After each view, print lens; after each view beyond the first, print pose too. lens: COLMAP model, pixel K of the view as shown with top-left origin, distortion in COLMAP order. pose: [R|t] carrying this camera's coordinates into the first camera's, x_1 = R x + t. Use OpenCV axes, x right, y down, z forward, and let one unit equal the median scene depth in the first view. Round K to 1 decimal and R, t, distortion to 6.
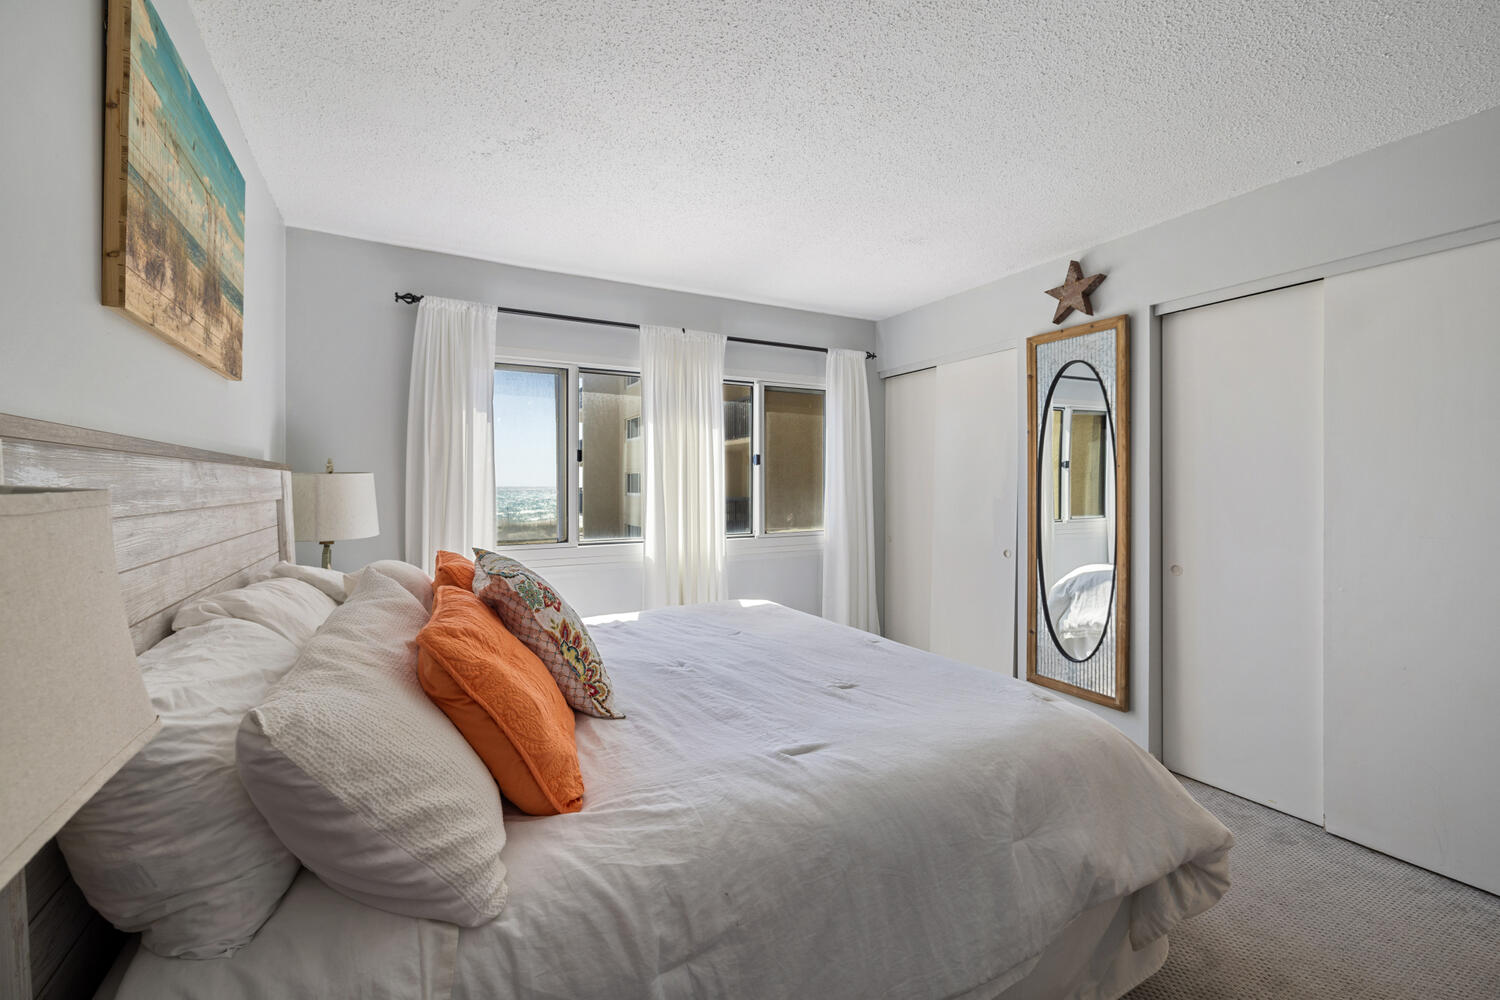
lens RADIAL K [[631.6, 0, 753.3], [0, 631.6, 488.8], [0, 0, 1]] dist [-0.000684, 0.000245]
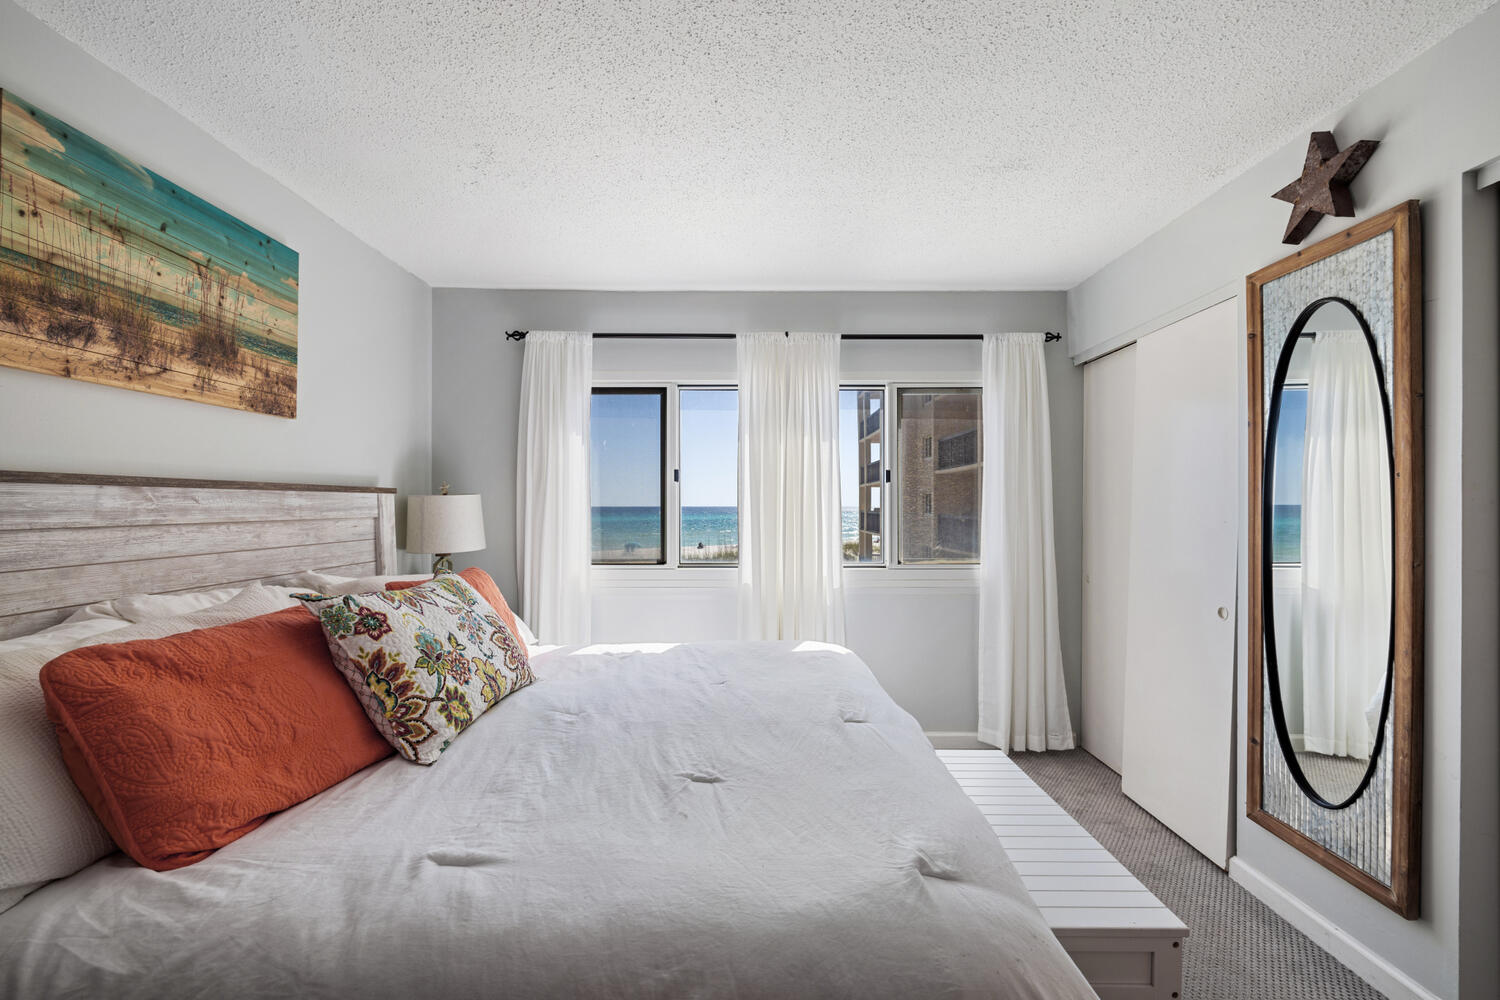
lens RADIAL K [[631.6, 0, 749.9], [0, 631.6, 506.7], [0, 0, 1]] dist [-0.000684, 0.000245]
pose [[0.877553, 0.003454, -0.479467, 0.335235], [-0.005112, 0.999985, -0.002153, -0.003400], [0.479452, 0.004340, 0.877557, 0.229142]]
